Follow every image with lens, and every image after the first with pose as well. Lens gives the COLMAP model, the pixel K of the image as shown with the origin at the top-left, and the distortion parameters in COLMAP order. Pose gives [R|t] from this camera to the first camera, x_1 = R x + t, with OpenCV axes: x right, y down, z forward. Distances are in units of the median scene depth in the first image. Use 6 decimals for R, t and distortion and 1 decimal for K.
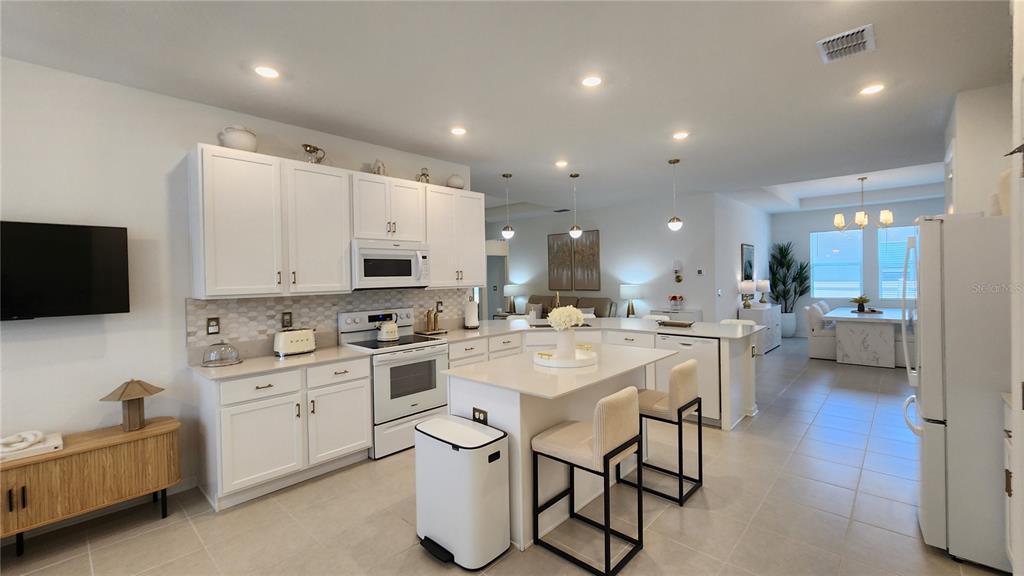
lens RADIAL K [[423.3, 0, 511.6], [0, 423.3, 283.3], [0, 0, 1]] dist [0.000378, 0.000712]
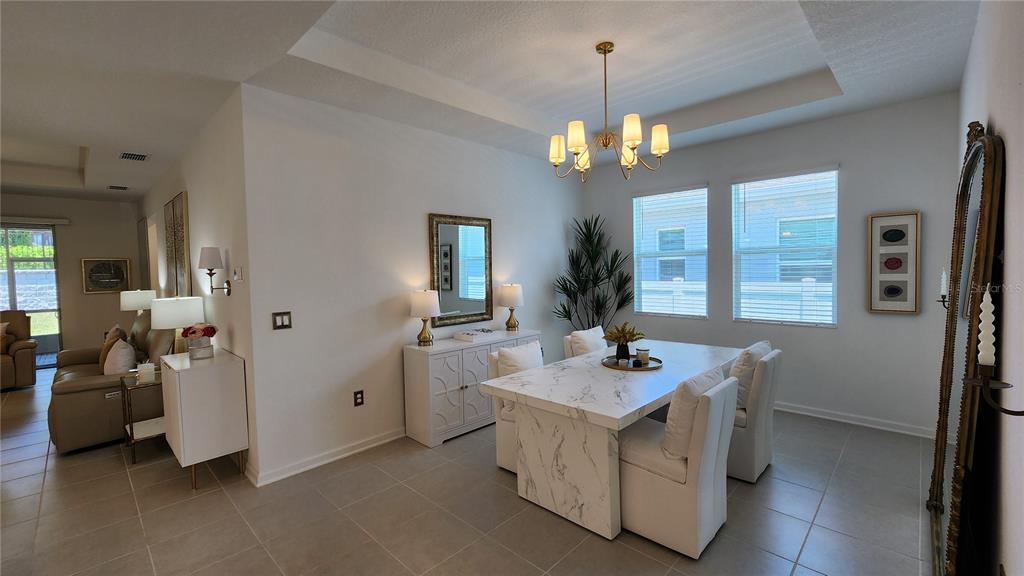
lens RADIAL K [[423.3, 0, 511.6], [0, 423.3, 283.3], [0, 0, 1]] dist [0.000378, 0.000712]
pose [[0.999700, -0.002371, -0.024371, 1.703132], [0.002953, 0.999711, 0.023876, -0.059488], [0.024308, -0.023941, 0.999418, 1.316692]]
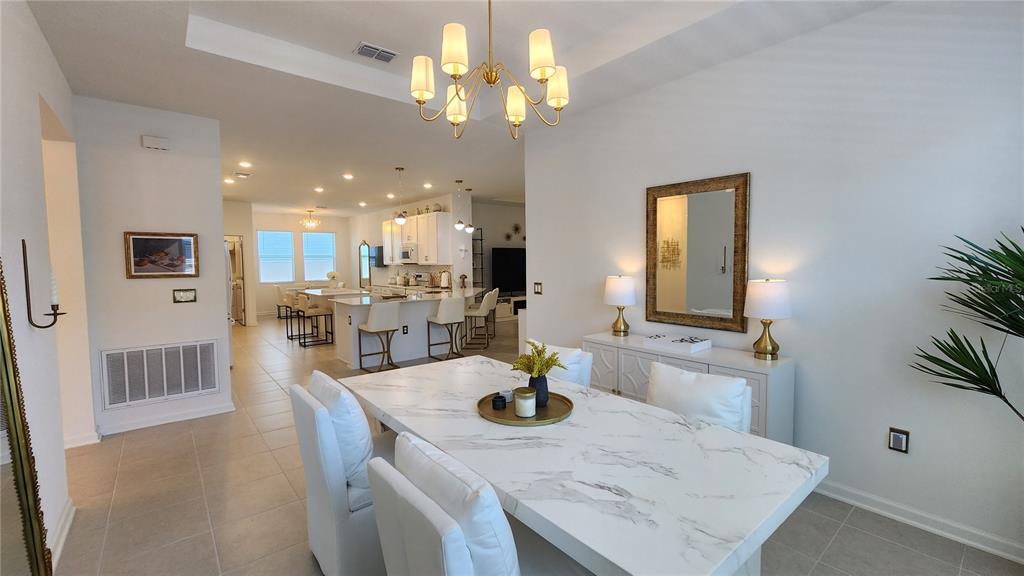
lens RADIAL K [[423.3, 0, 511.6], [0, 423.3, 283.3], [0, 0, 1]] dist [0.000378, 0.000712]
pose [[-0.129256, 0.074207, -0.988831, 2.582117], [-0.003362, 0.997157, 0.075271, -0.075821], [0.991606, 0.013053, -0.128639, 2.403253]]
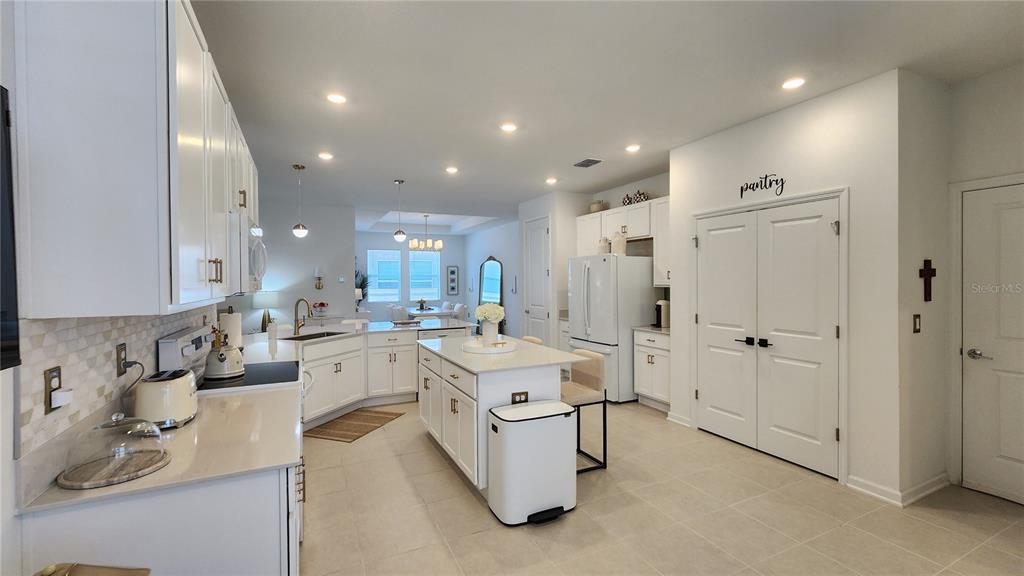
lens RADIAL K [[423.3, 0, 511.6], [0, 423.3, 283.3], [0, 0, 1]] dist [0.000378, 0.000712]
pose [[0.373453, 0.006892, 0.927623, -0.883385], [0.017603, 0.999740, -0.014515, 0.014150], [-0.927482, 0.021750, 0.373235, 0.448995]]
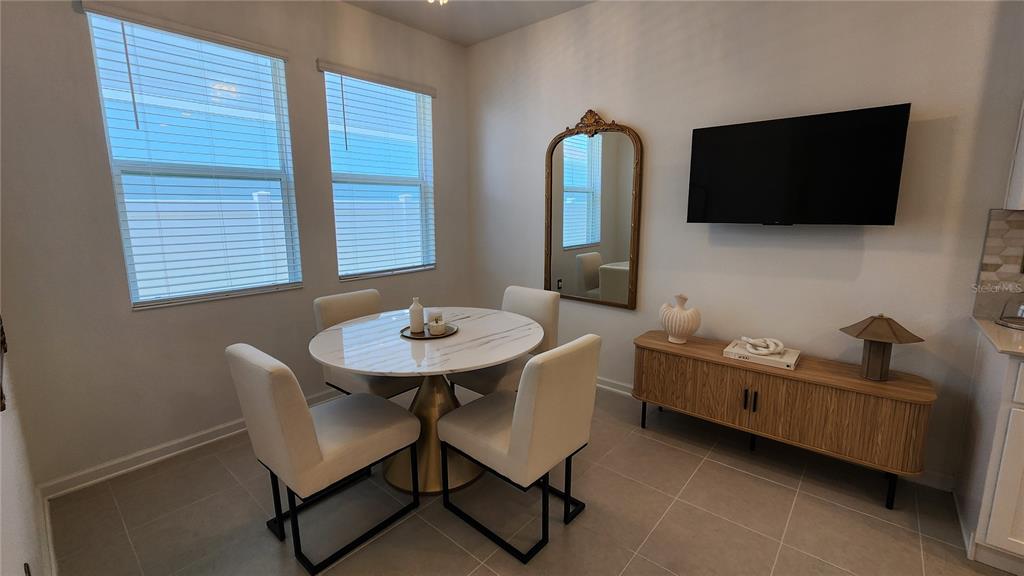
lens RADIAL K [[427.4, 0, 518.4], [0, 427.4, 280.3], [0, 0, 1]] dist [0.000854, 0.000848]
pose [[0.044209, 0.184286, -0.981878, -0.165542], [-0.007167, 0.982872, 0.184150, 0.027003], [0.998997, -0.001104, 0.044773, 0.282151]]
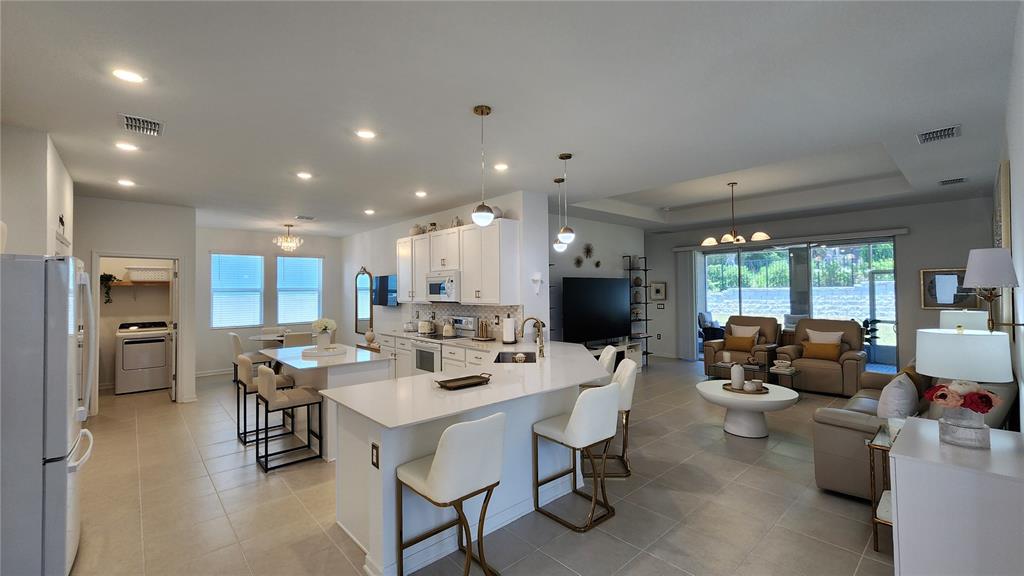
lens RADIAL K [[423.3, 0, 511.6], [0, 423.3, 283.3], [0, 0, 1]] dist [0.000378, 0.000712]
pose [[-0.088911, 0.001870, -0.996038, 1.559737], [-0.003454, 0.999992, 0.002186, -0.077390], [0.996034, 0.003635, -0.088904, 1.761249]]
